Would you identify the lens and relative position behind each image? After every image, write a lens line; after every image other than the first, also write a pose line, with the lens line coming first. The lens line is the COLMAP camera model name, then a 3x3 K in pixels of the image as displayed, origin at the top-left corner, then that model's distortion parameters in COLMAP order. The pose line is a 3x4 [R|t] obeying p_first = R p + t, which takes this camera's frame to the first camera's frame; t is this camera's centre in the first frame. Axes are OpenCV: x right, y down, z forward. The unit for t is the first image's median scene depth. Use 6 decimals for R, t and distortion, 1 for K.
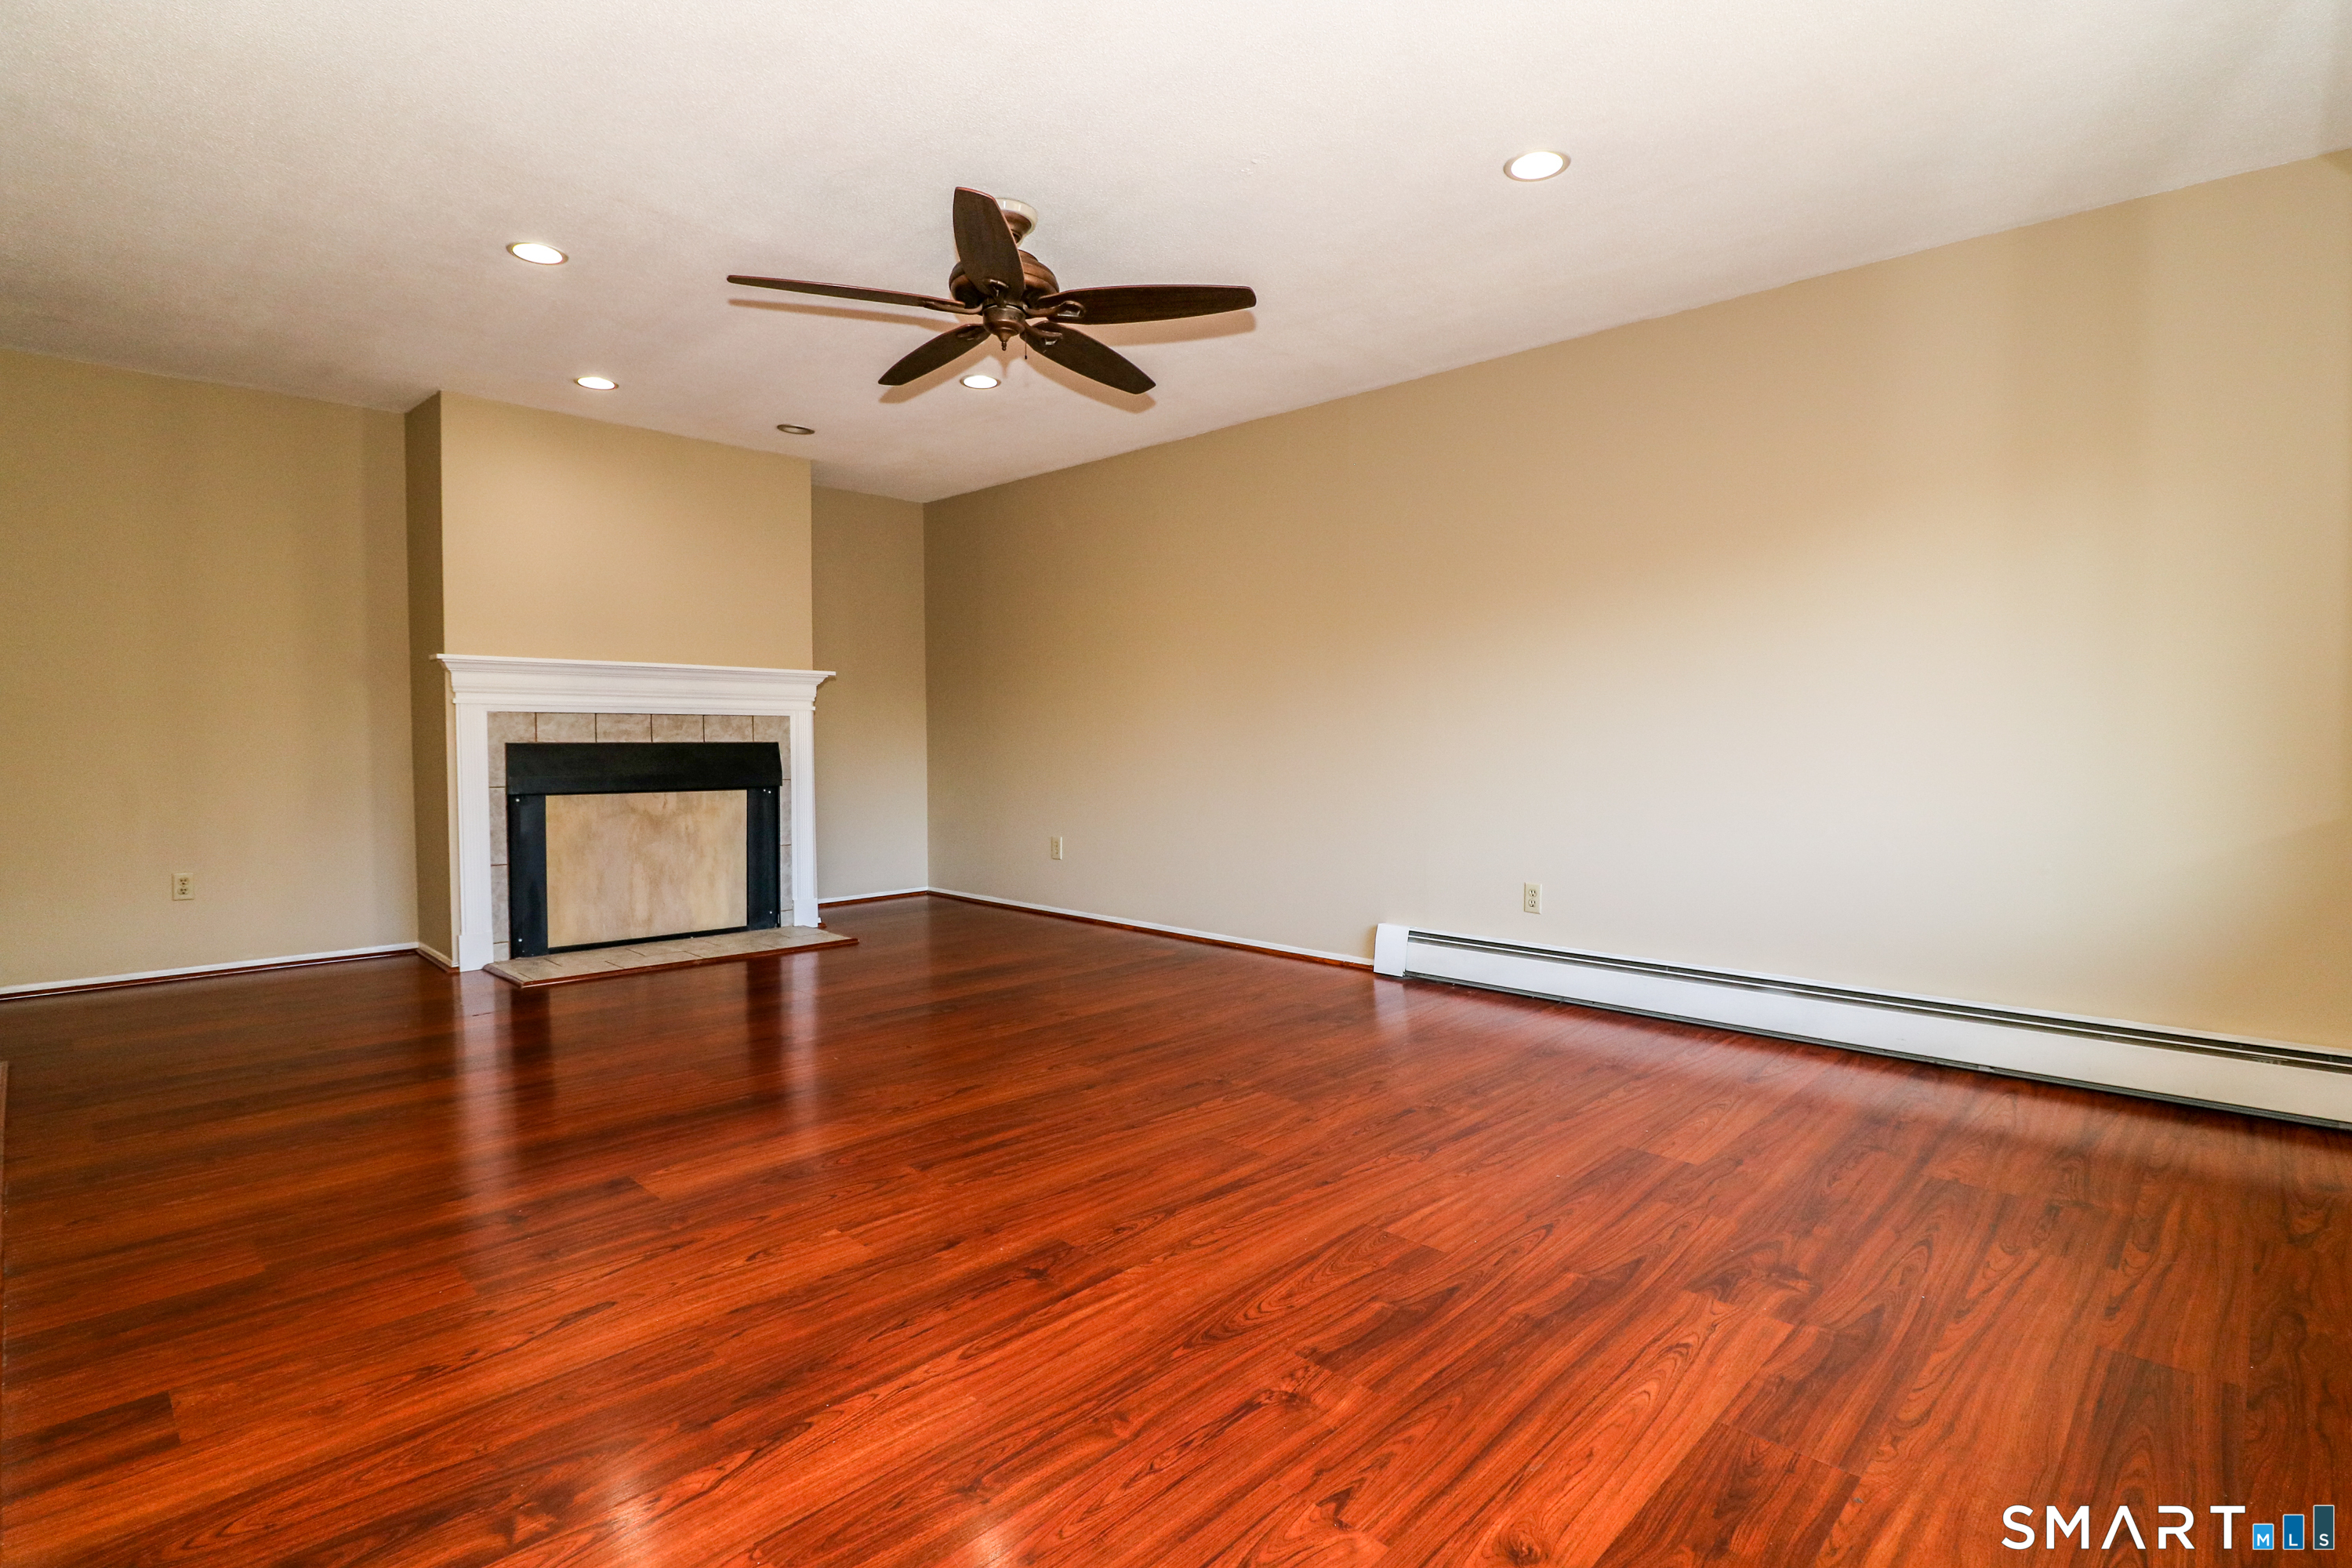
lens RADIAL K [[1128.7, 0, 1176.0], [0, 1128.7, 784.0], [0, 0, 1]] dist [0.002186, -0.013818]
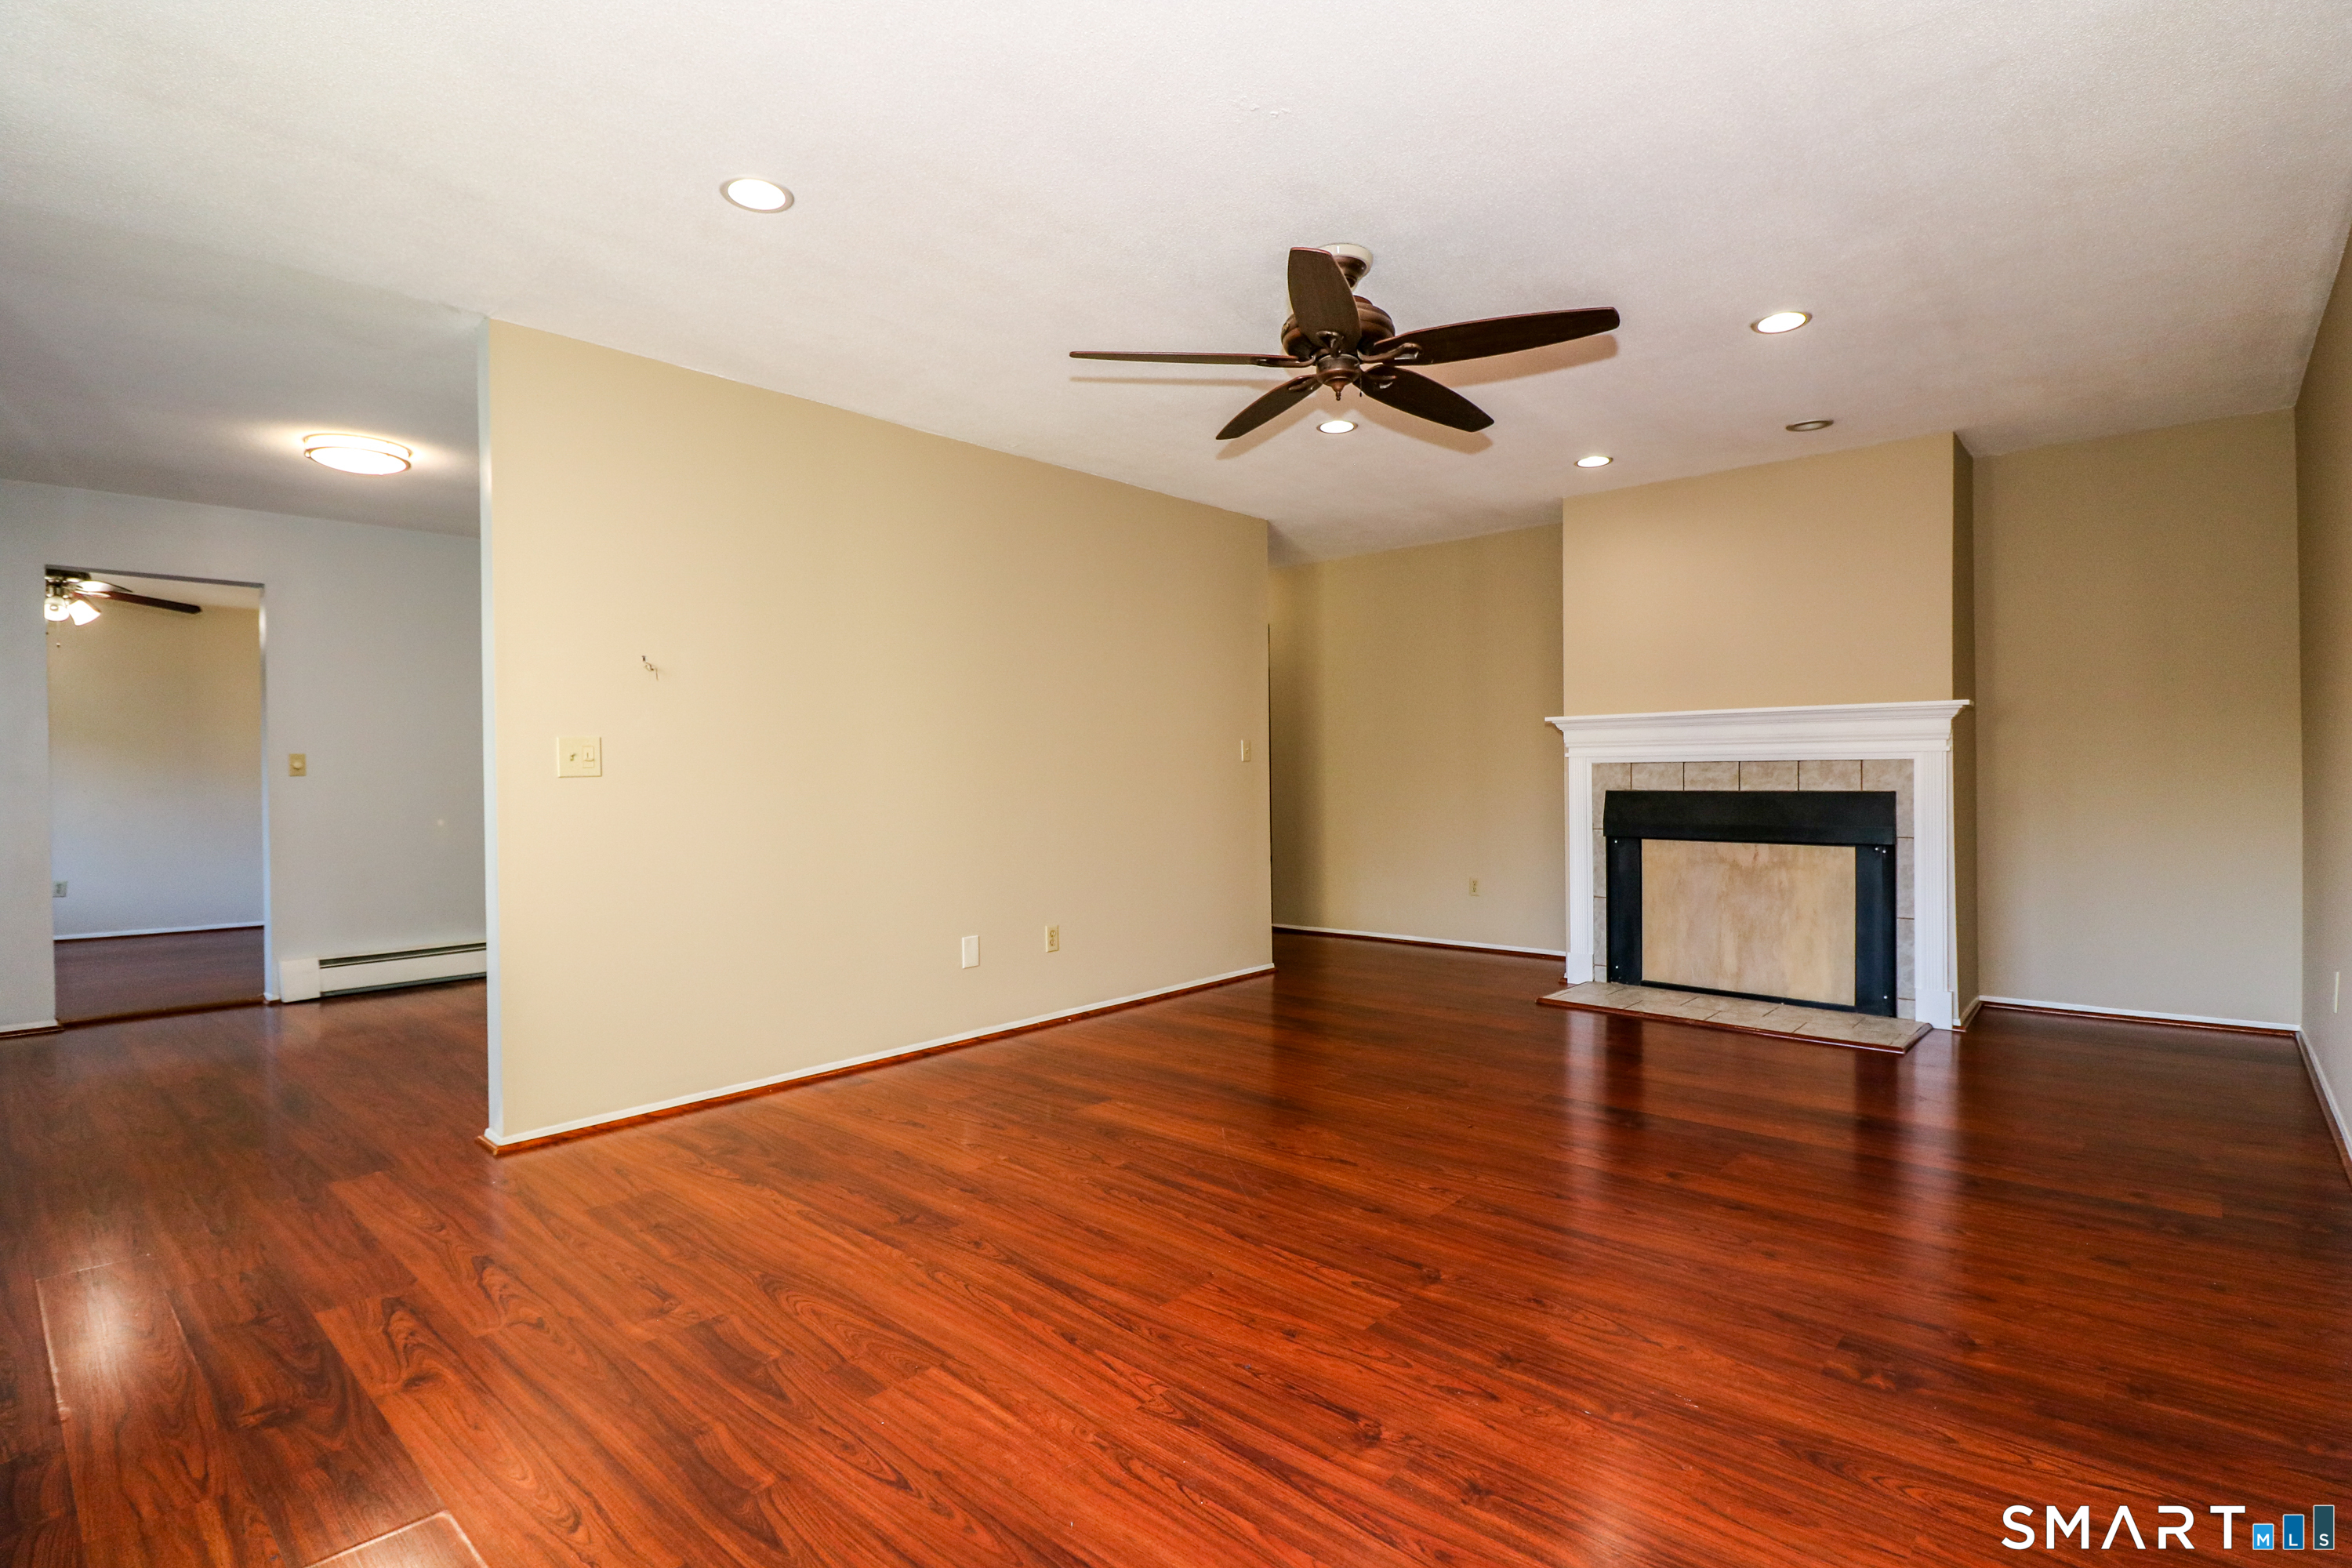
lens RADIAL K [[1102.0, 0, 1188.0], [0, 1102.0, 776.5], [0, 0, 1]] dist [0.001869, -0.011929]
pose [[0.053707, 0.002446, -0.998554, 0.488198], [-0.031314, 0.999509, 0.000764, -0.037893], [0.998066, 0.031228, 0.053757, 0.519594]]
